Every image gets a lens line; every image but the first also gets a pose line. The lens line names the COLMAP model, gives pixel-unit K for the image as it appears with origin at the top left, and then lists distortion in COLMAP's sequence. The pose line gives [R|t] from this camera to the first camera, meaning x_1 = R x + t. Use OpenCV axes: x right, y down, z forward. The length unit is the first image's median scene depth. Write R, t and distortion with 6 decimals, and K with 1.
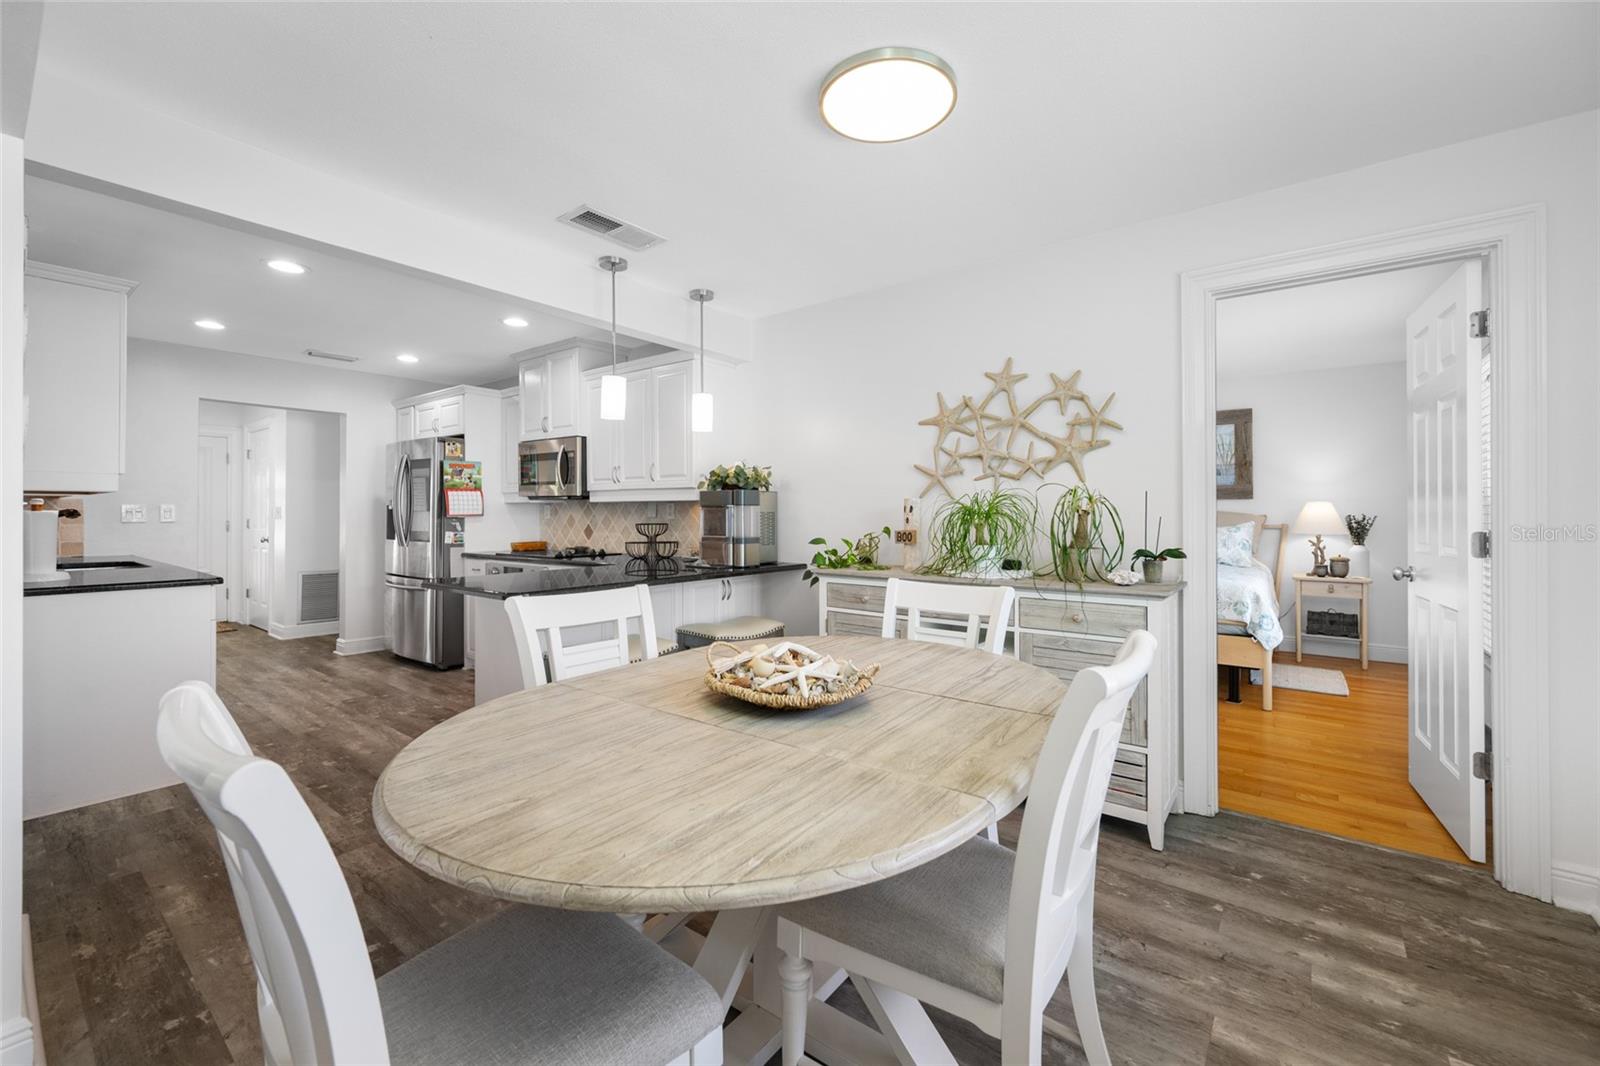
lens RADIAL K [[636.8, 0, 806.2], [0, 636.8, 511.7], [0, 0, 1]] dist [-0.001700, 0.000508]
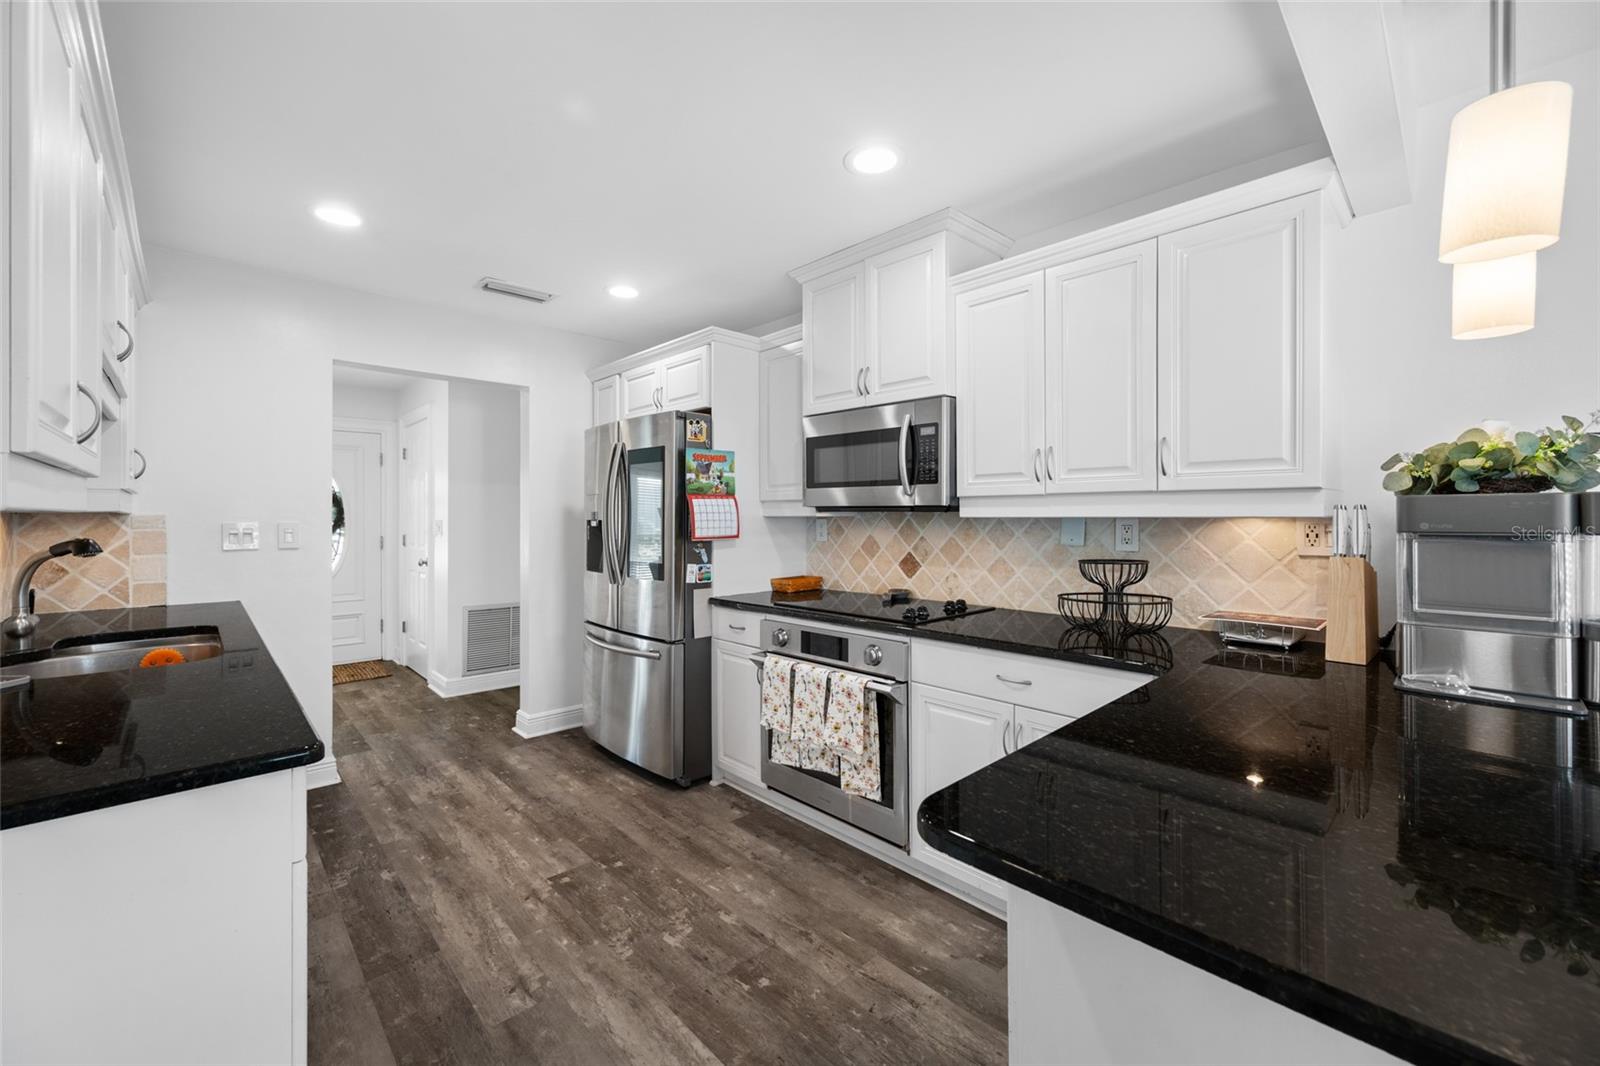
lens RADIAL K [[636.8, 0, 825.0], [0, 636.8, 518.2], [0, 0, 1]] dist [-0.001700, 0.000508]
pose [[0.990077, -0.001224, -0.140519, -0.345901], [0.001644, 0.999995, 0.002876, -0.014709], [0.140515, -0.003079, 0.990074, 0.404740]]
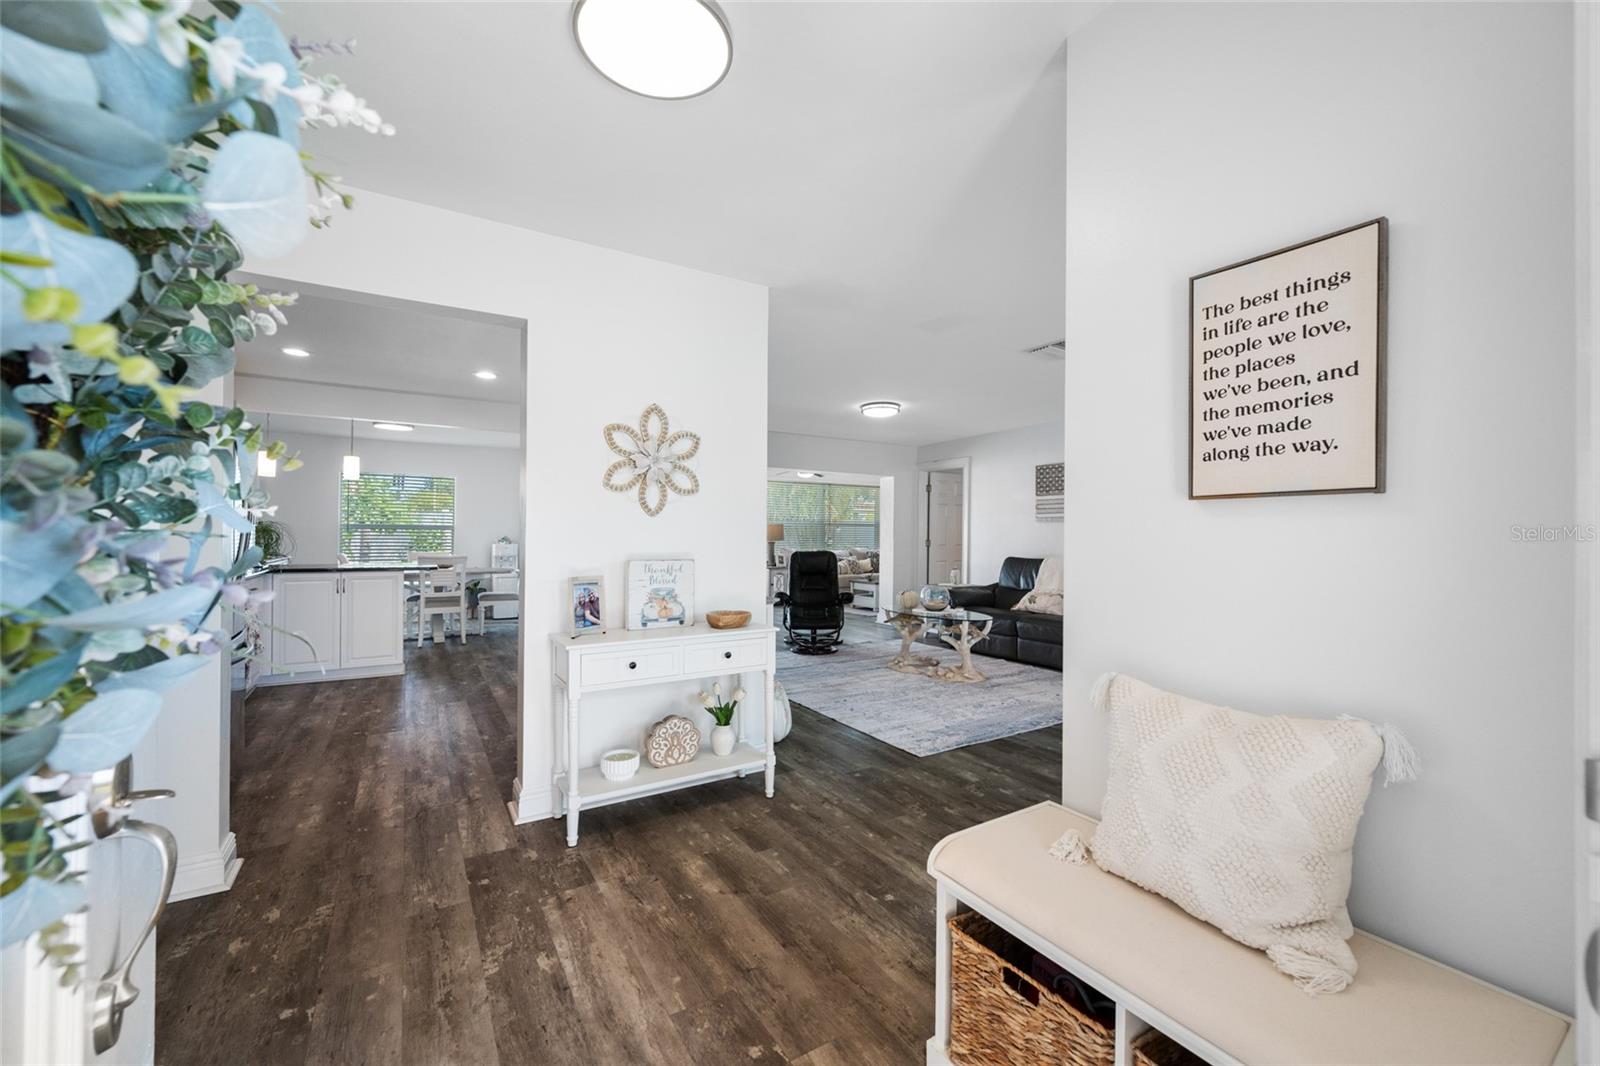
lens RADIAL K [[636.8, 0, 811.1], [0, 636.8, 532.8], [0, 0, 1]] dist [-0.001700, 0.000508]
pose [[-0.937104, -0.001495, 0.349047, -1.329746], [-0.004858, 0.999950, -0.008760, 0.010518], [-0.349016, -0.009905, -0.937064, 1.370641]]
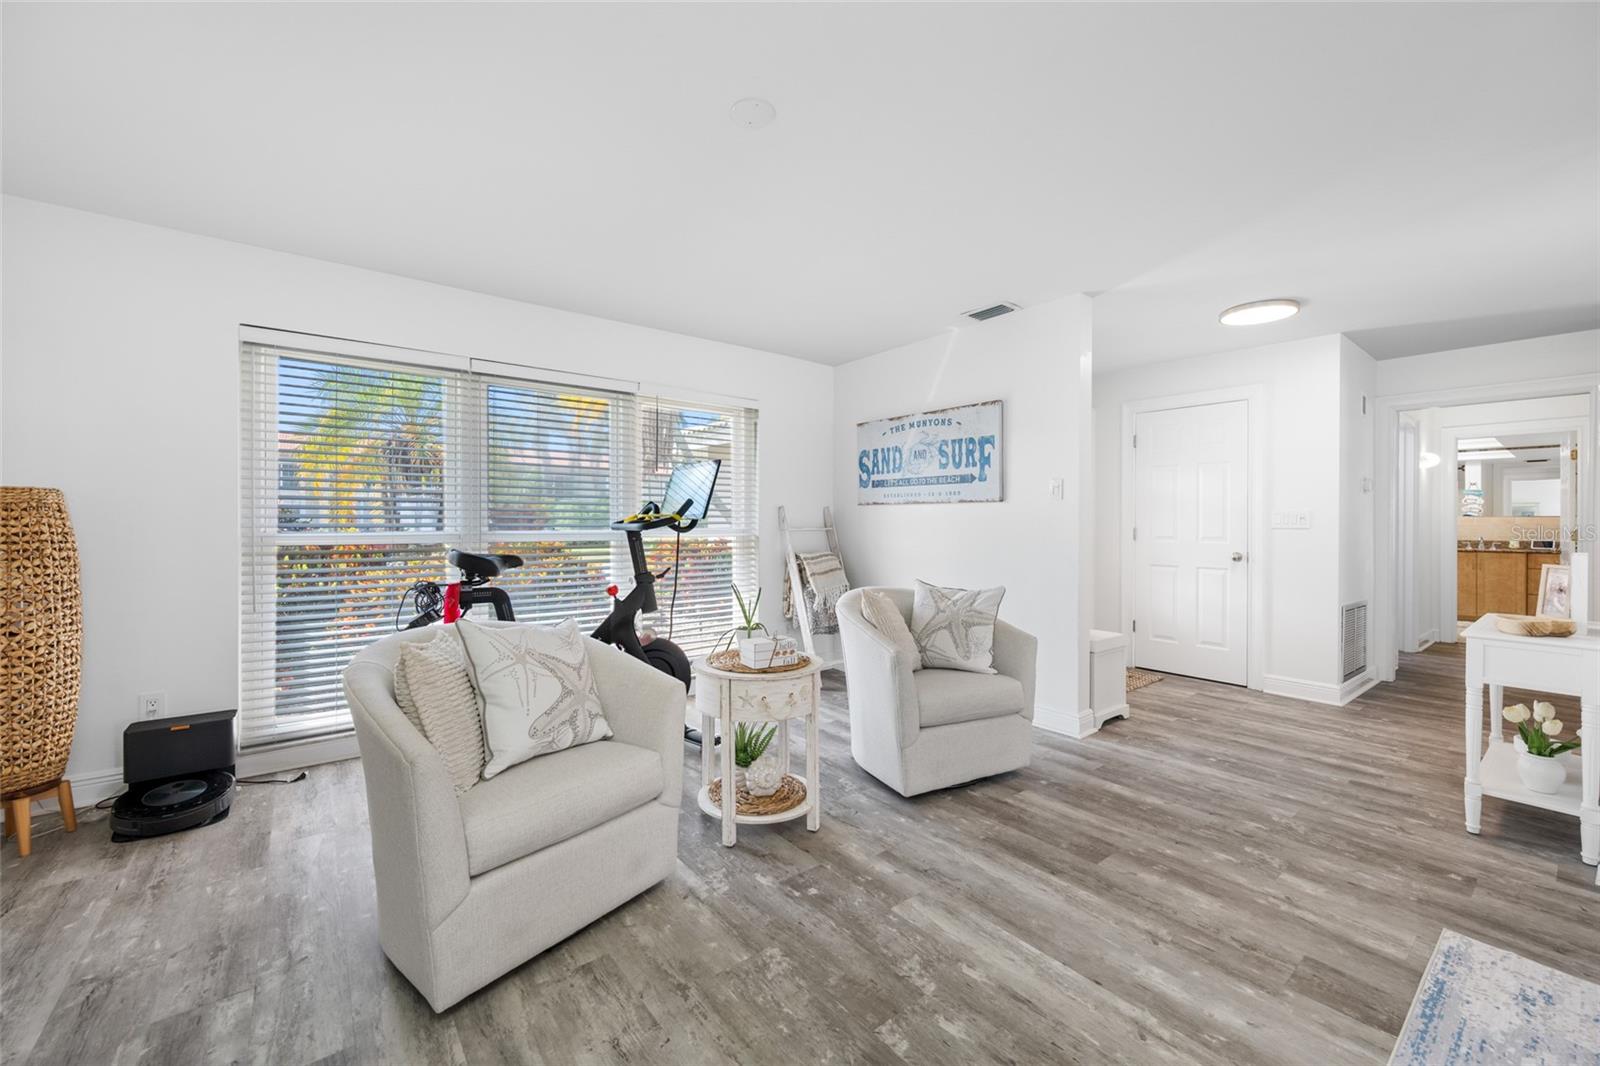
lens RADIAL K [[636.8, 0, 806.1], [0, 636.8, 522.1], [0, 0, 1]] dist [-0.001700, 0.000508]
pose [[0.968602, 0.012268, -0.248314, -1.468865], [-0.010976, 0.999918, 0.006587, 0.009174], [0.248375, -0.003654, 0.968657, 0.256994]]
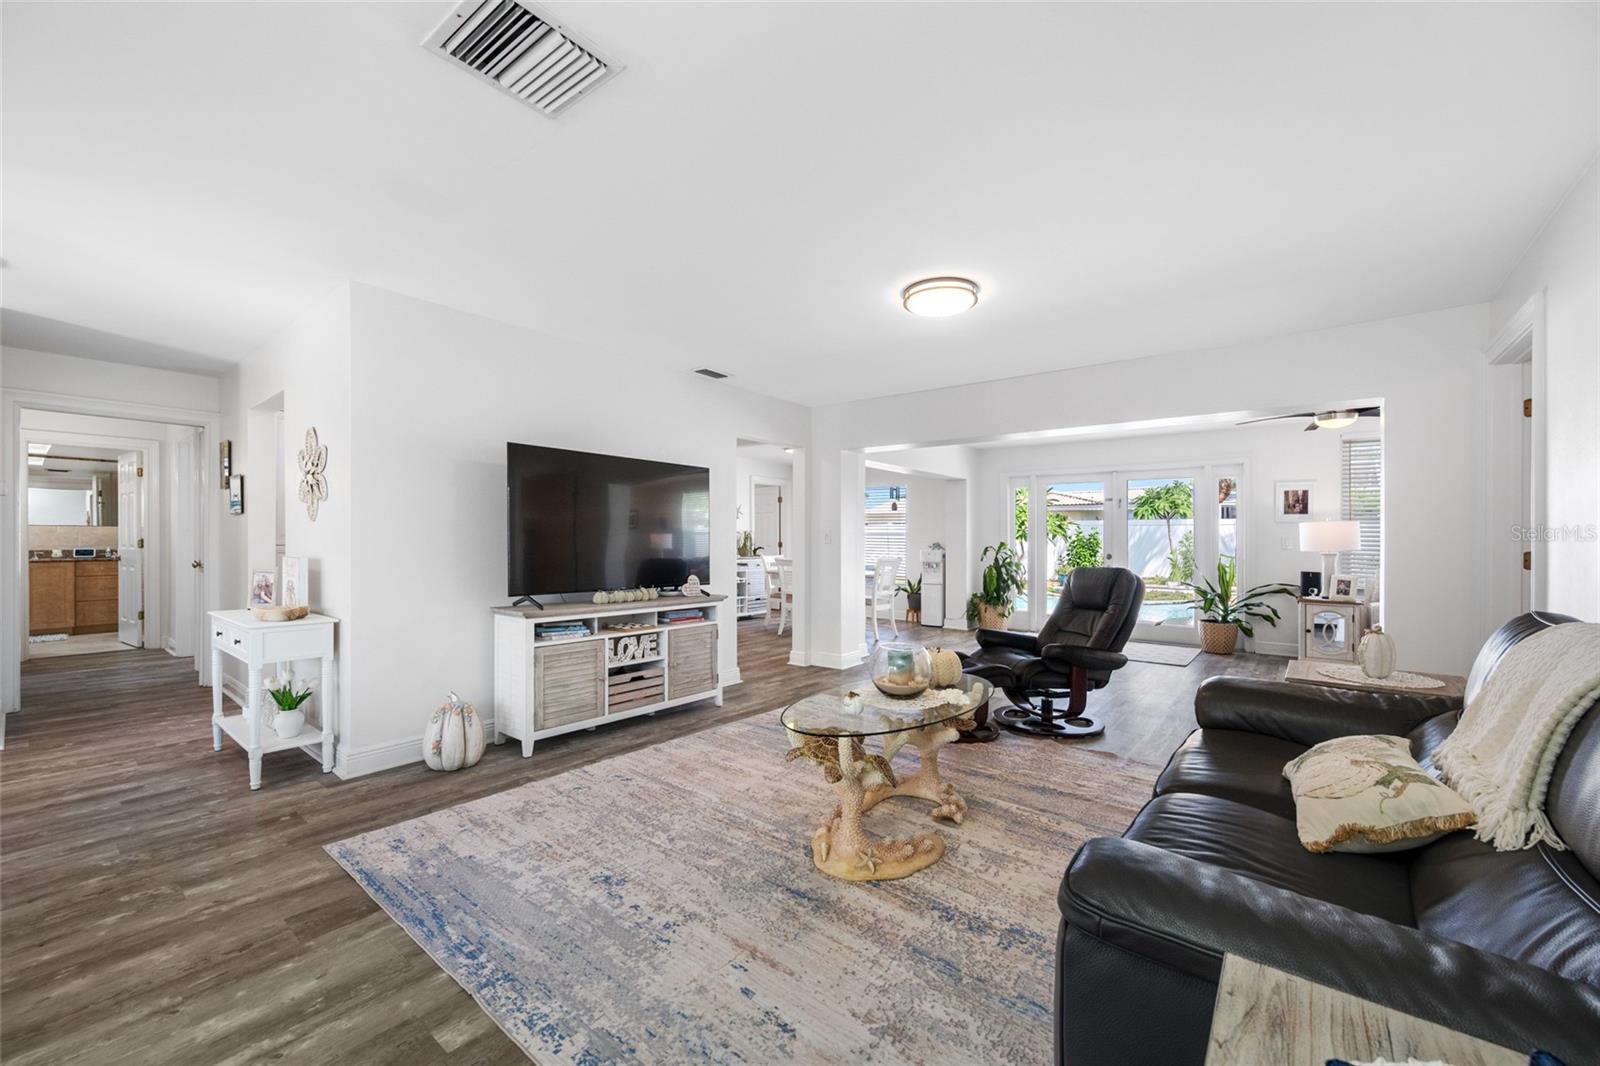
lens RADIAL K [[636.8, 0, 794.5], [0, 636.8, 539.8], [0, 0, 1]] dist [-0.001700, 0.000508]
pose [[0.034418, 0.002212, 0.999405, -1.667586], [-0.008793, 0.999960, -0.001910, 0.008295], [-0.999369, -0.008722, 0.034436, 0.331763]]
